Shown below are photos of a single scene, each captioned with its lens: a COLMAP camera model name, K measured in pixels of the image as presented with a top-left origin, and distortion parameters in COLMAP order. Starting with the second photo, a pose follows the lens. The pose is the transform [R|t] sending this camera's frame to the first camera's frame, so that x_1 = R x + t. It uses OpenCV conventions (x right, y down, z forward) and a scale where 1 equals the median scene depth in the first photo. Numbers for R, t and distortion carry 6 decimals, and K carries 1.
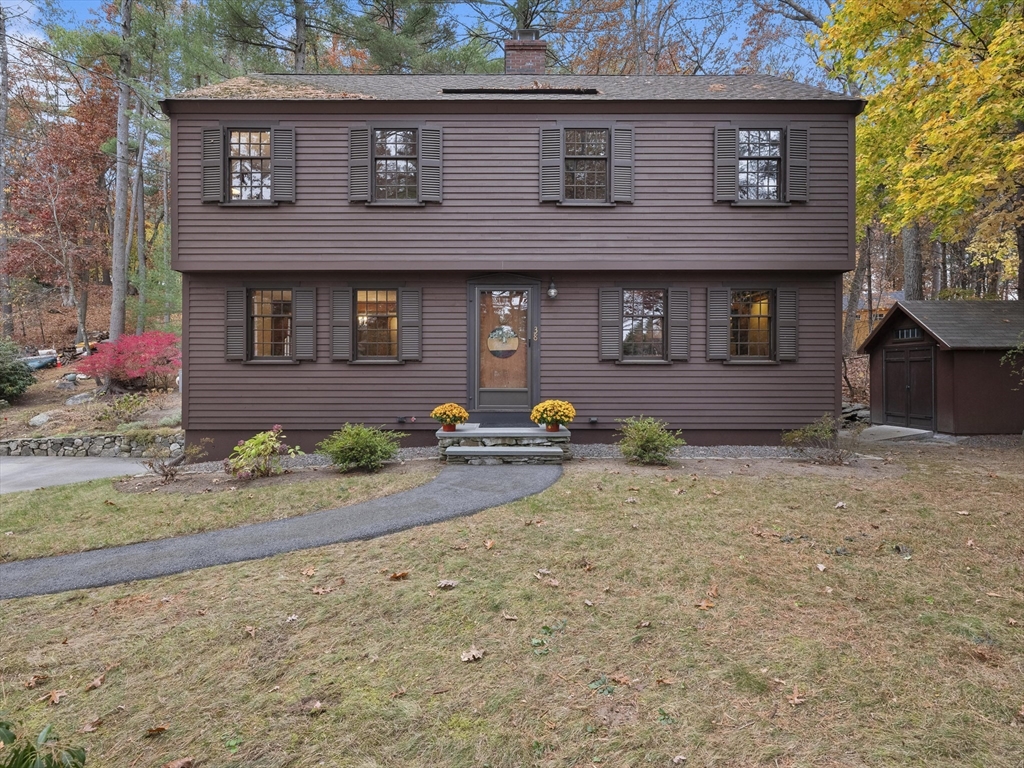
lens RADIAL K [[466.9, 0, 512.1], [0, 466.9, 375.2], [0, 0, 1]] dist [-0.003464, -0.000431]
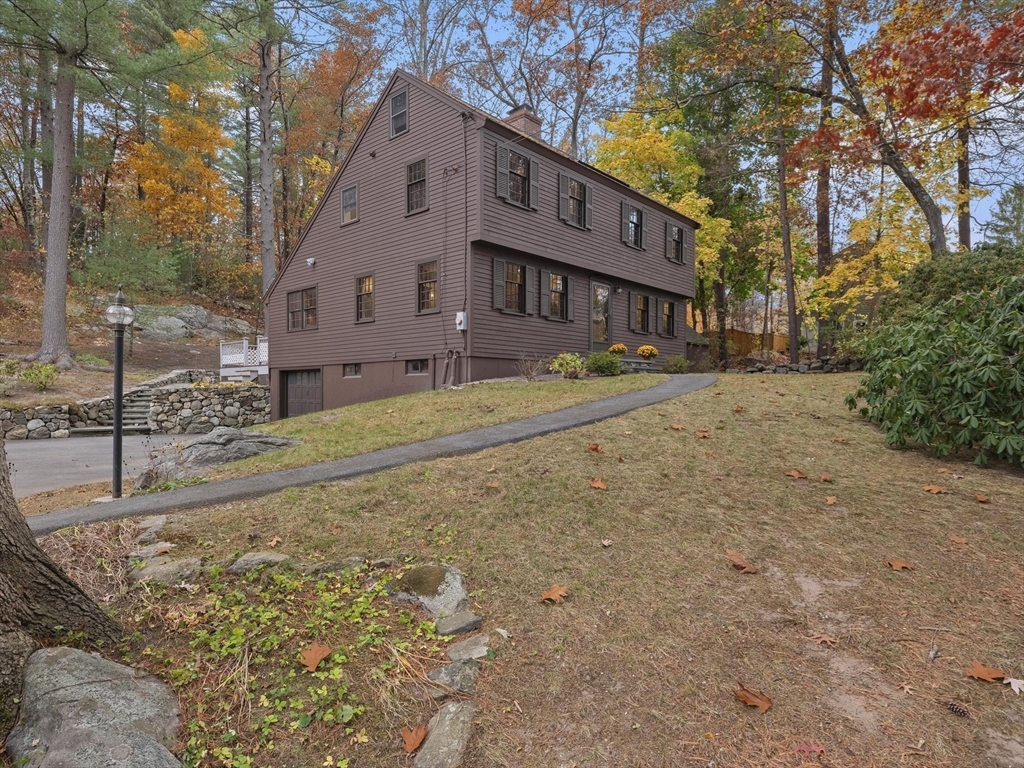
lens RADIAL K [[601.7, 0, 508.7], [0, 601.7, 393.5], [0, 0, 1]] dist [0.017938, -0.012490]
pose [[0.656540, -0.008007, 0.754249, -1.674818], [-0.056123, 0.996653, 0.059433, 0.097279], [-0.752201, -0.081351, 0.653893, -0.245886]]
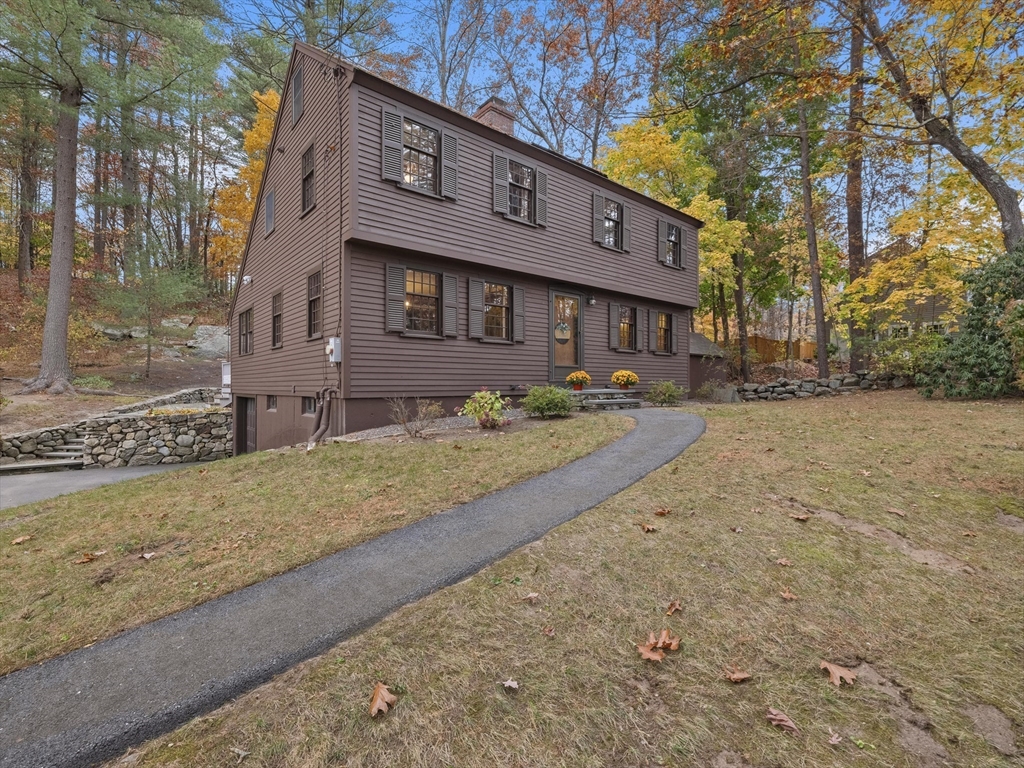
lens RADIAL K [[468.6, 0, 514.4], [0, 468.6, 374.0], [0, 0, 1]] dist [-0.000900, 0.000834]
pose [[0.754999, 0.002704, 0.655721, -0.917778], [-0.043492, 0.997996, 0.045961, 0.001224], [-0.654282, -0.063220, 0.753603, -0.018830]]
